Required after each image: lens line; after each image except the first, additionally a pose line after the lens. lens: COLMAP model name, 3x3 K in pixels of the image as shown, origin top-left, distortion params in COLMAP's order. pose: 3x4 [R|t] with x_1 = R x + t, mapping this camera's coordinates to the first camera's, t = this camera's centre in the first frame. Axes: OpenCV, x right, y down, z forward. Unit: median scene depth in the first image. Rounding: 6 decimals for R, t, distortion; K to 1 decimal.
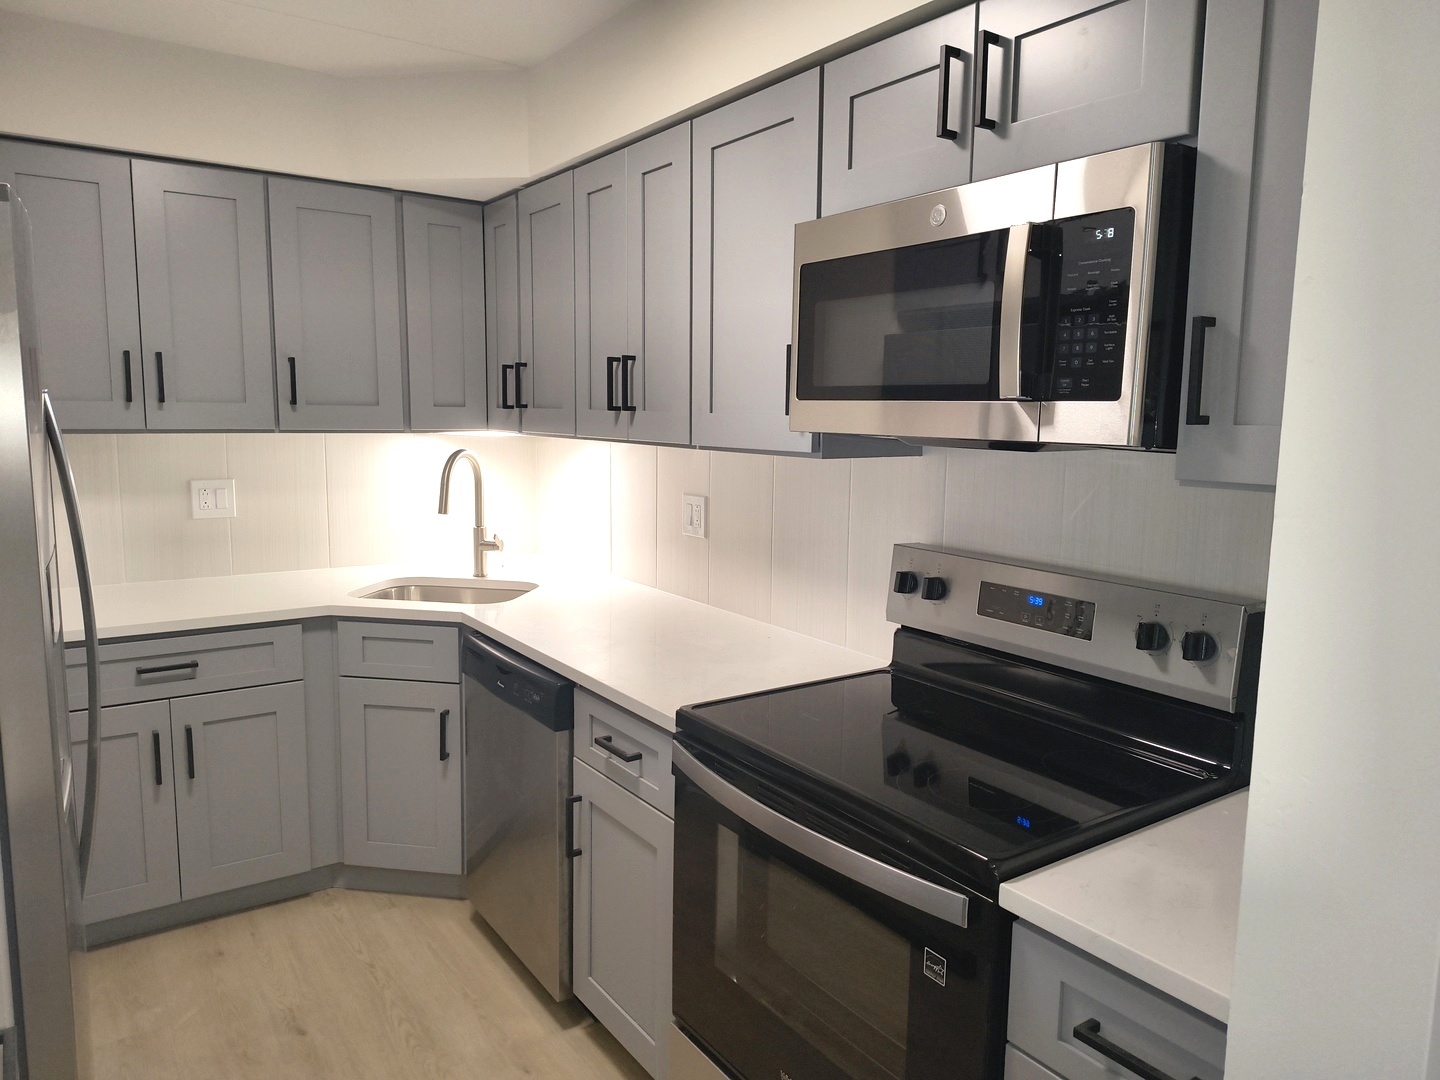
lens RADIAL K [[985.8, 0, 728.9], [0, 985.8, 540.3], [0, 0, 1]] dist [0.048385, -0.054830]
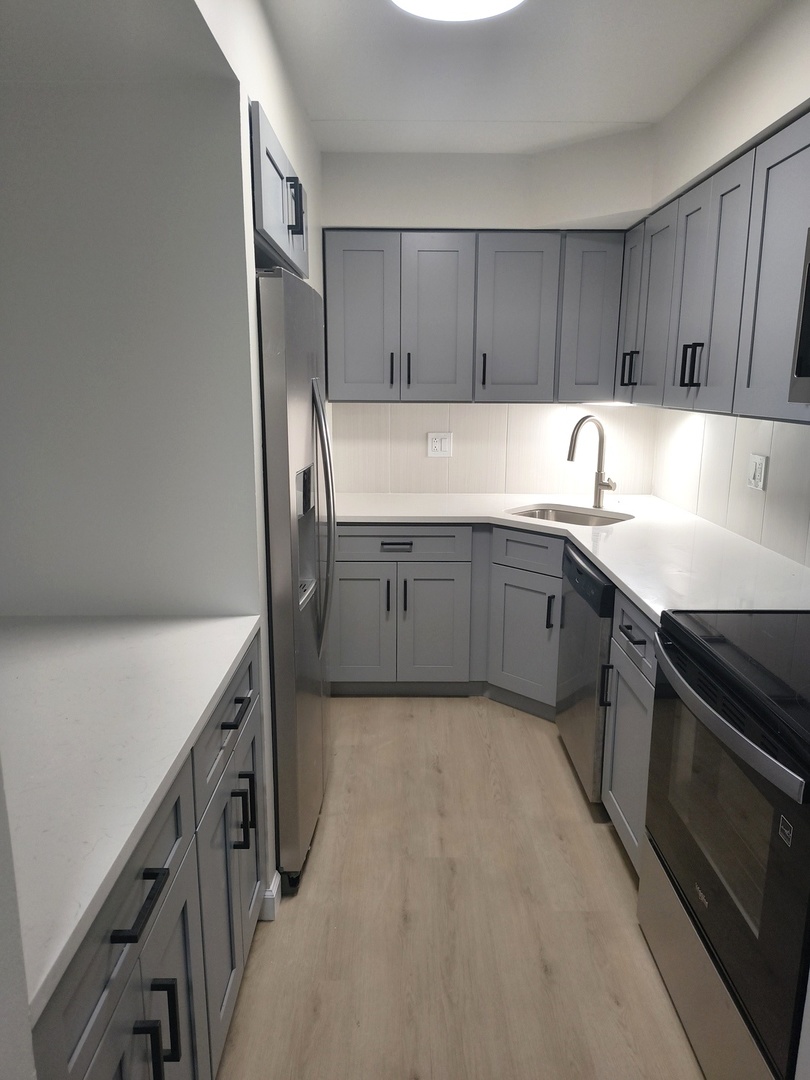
lens RADIAL K [[739.4, 0, 405.9], [0, 739.4, 542.1], [0, 0, 1]] dist [0.048385, -0.054830]
pose [[0.819661, 0.112568, -0.561679, 0.145982], [-0.069161, 0.992777, 0.098038, 0.001376], [0.568658, -0.041512, 0.821526, -0.021144]]
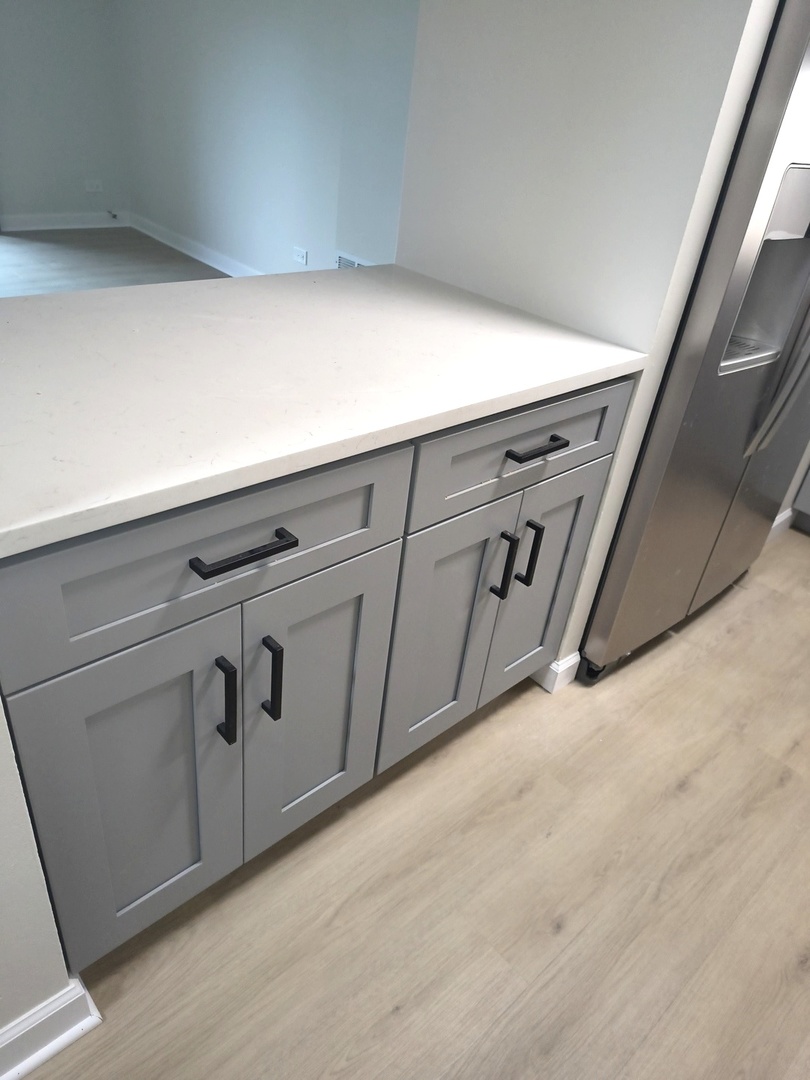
lens RADIAL K [[739.4, 0, 407.0], [0, 739.4, 537.3], [0, 0, 1]] dist [0.048385, -0.054830]
pose [[0.136061, 0.528119, -0.838199, 0.138414], [-0.239341, 0.838528, 0.489475, 0.037665], [0.961355, 0.134017, 0.240491, 0.193553]]
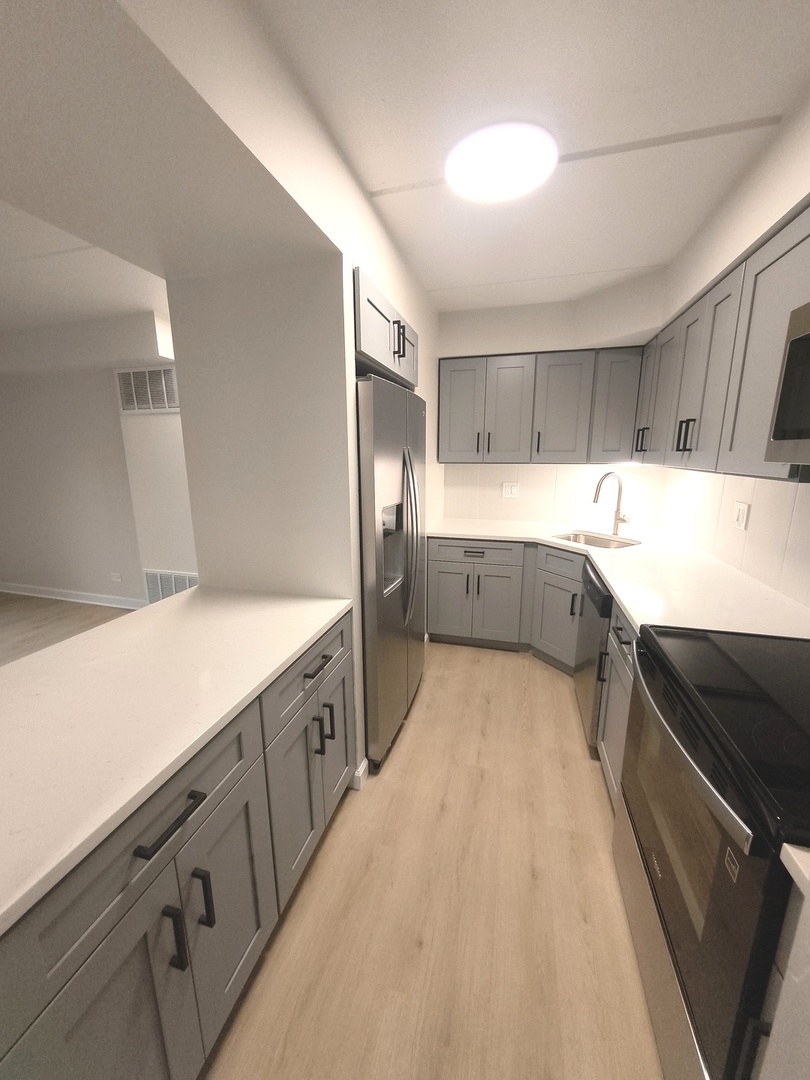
lens RADIAL K [[404.2, 0, 404.4], [0, 404.2, 538.9], [0, 0, 1]] dist [-0.002399, 0.000902]
pose [[0.633854, 0.145217, -0.759698, 0.133018], [-0.089990, 0.989392, 0.114039, -0.013654], [0.768200, -0.003919, 0.640198, 0.149675]]
